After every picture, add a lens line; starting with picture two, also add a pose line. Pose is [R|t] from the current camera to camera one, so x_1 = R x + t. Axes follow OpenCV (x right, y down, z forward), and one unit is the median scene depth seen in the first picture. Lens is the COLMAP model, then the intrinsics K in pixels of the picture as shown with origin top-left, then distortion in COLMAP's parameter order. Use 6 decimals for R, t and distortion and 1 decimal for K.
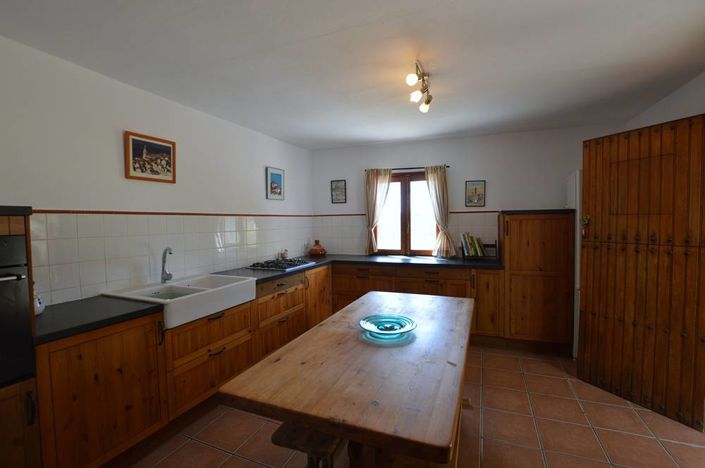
lens RADIAL K [[317.7, 0, 352.6], [0, 317.7, 231.7], [0, 0, 1]] dist [-0.020041, 0.000920]
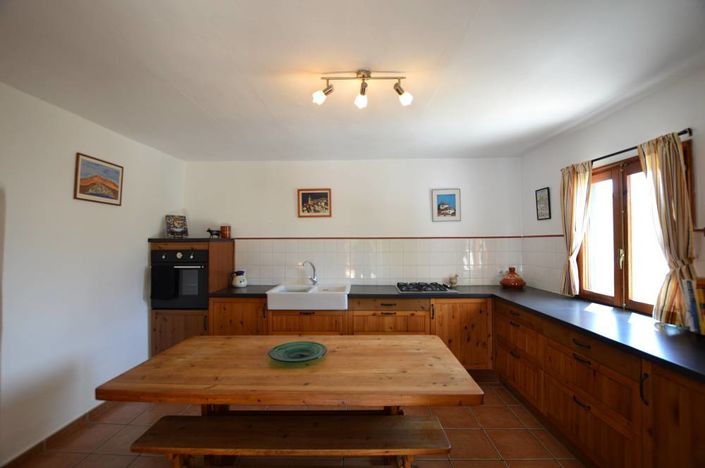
lens RADIAL K [[317.7, 0, 351.8], [0, 317.7, 235.3], [0, 0, 1]] dist [-0.020041, 0.000920]
pose [[0.362657, -0.006621, -0.931899, 0.627869], [-0.032149, 0.999291, -0.019611, -0.034837], [0.931368, 0.037072, 0.362187, 0.440714]]
